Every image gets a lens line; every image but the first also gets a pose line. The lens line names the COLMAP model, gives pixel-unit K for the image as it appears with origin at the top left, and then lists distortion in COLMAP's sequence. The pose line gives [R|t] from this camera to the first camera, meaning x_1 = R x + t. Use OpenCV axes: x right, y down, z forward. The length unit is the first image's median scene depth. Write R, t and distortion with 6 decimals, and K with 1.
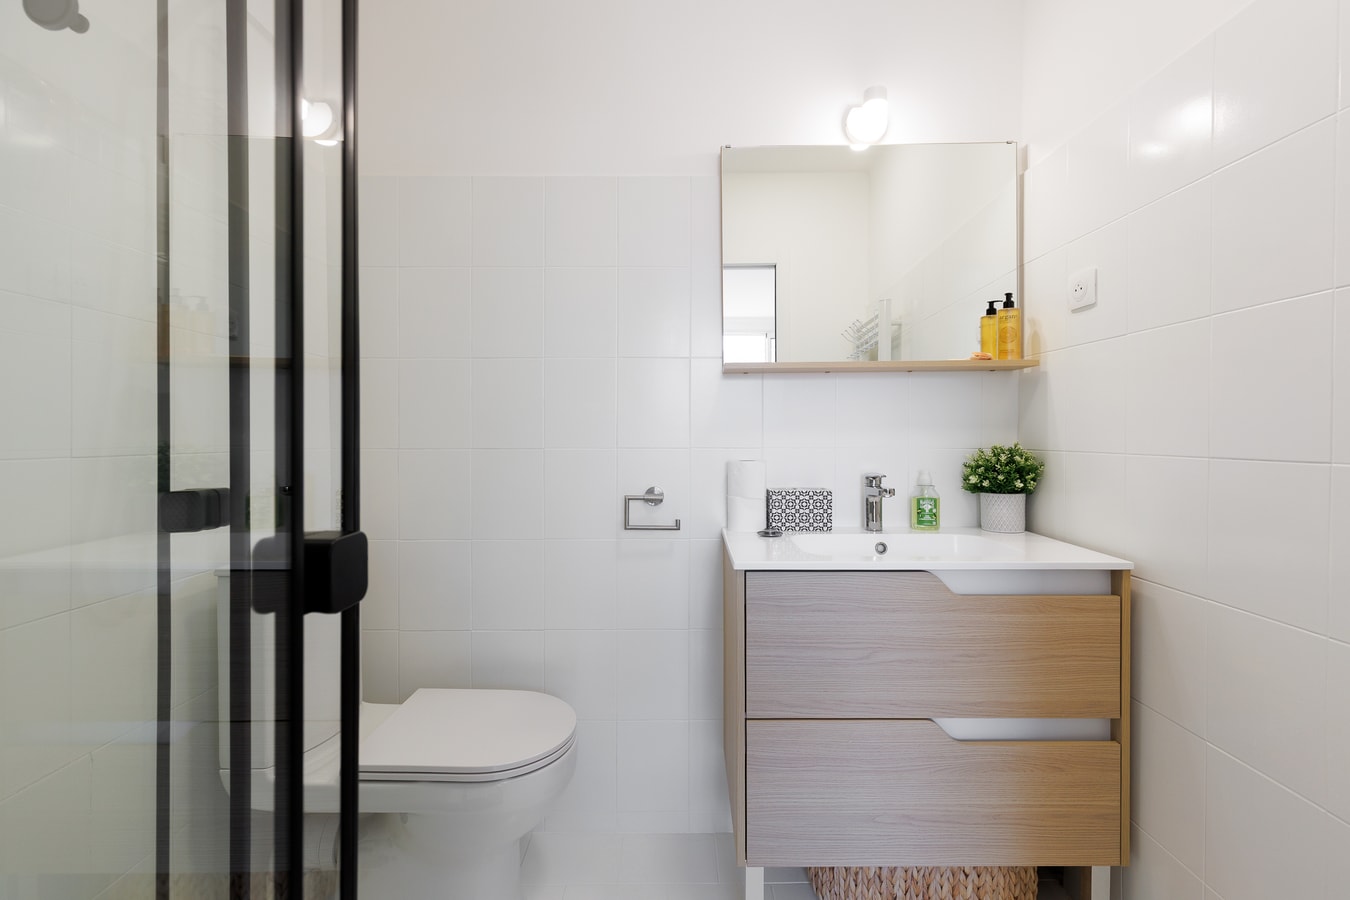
lens RADIAL K [[622.2, 0, 685.8], [0, 622.2, 447.2], [0, 0, 1]] dist [0.004031, 0.000058]
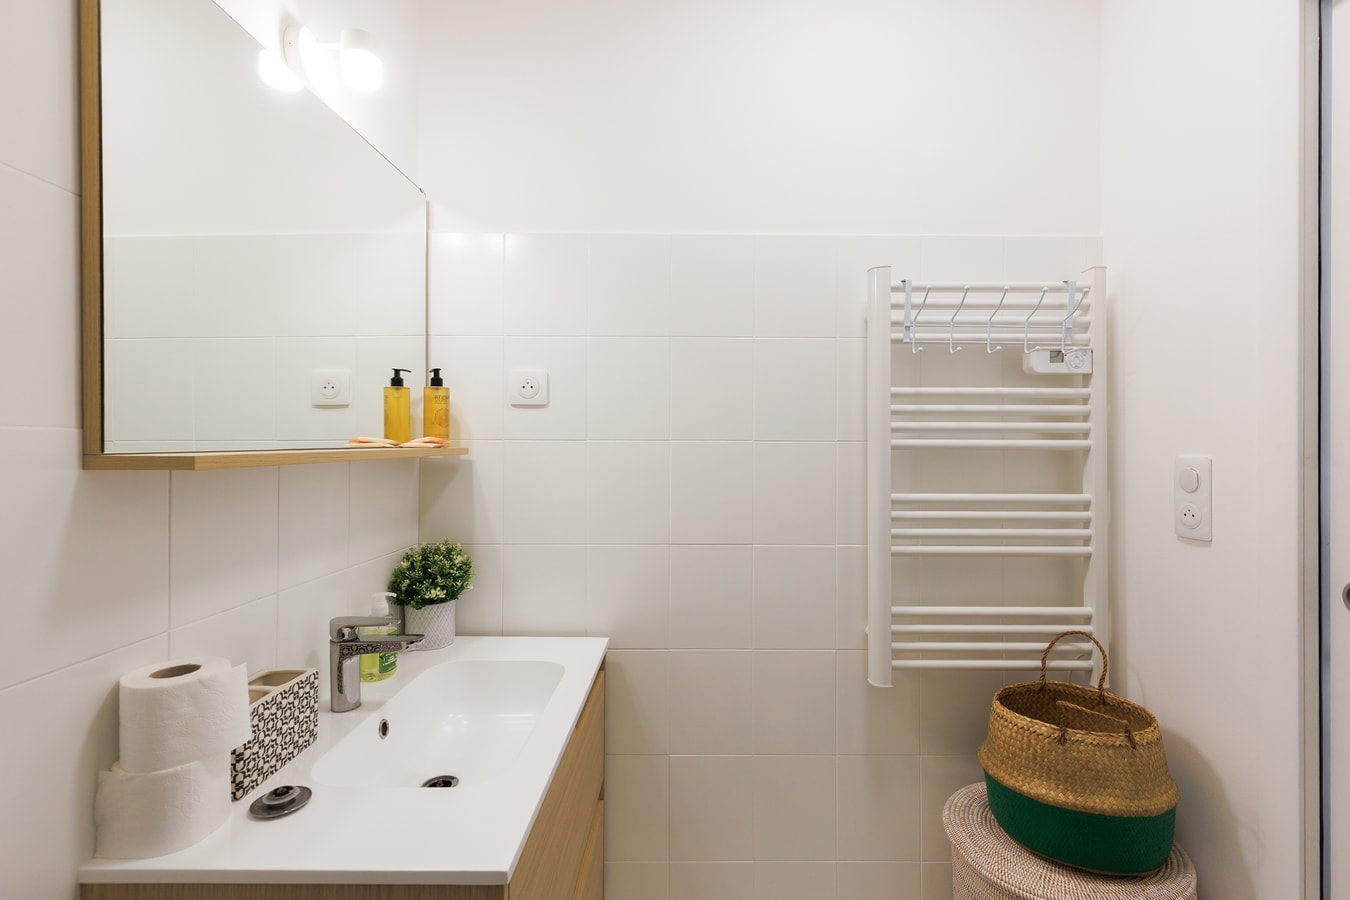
lens RADIAL K [[622.2, 0, 685.8], [0, 622.2, 447.2], [0, 0, 1]] dist [0.004031, 0.000058]
pose [[-0.005411, -0.006434, 0.999965, -0.351170], [0.012139, 0.999905, 0.006499, -0.138521], [-0.999912, 0.012173, -0.005332, 0.655701]]
